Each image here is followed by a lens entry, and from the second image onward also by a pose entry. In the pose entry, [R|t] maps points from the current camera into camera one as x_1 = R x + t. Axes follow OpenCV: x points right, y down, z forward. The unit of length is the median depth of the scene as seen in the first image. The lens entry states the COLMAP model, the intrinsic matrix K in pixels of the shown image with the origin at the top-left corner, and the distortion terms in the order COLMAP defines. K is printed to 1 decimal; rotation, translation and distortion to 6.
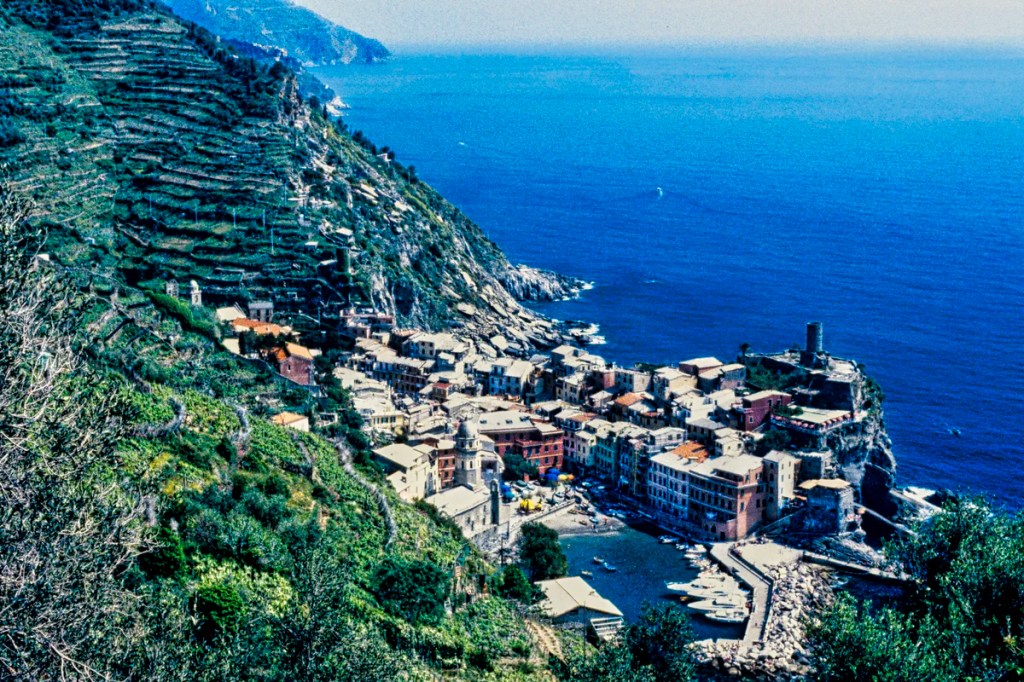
lens RADIAL K [[1724.4, 0, 514.0], [0, 1724.4, 338.4], [0, 0, 1]] dist [-0.110116, 0.000000]
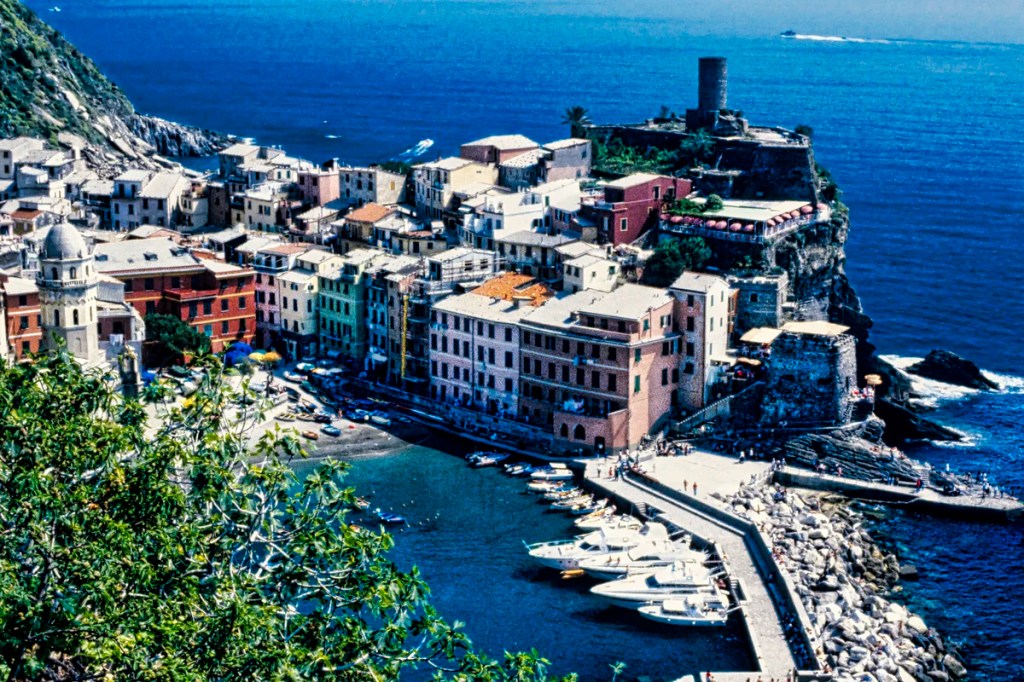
lens RADIAL K [[1724.4, 0, 513.8], [0, 1724.4, 347.9], [0, 0, 1]] dist [-0.110116, 0.000000]
pose [[0.976441, -0.036906, 0.212604, -0.007400], [0.031369, 0.999077, 0.029358, 0.068304], [-0.213491, -0.021997, 0.976697, 0.495162]]
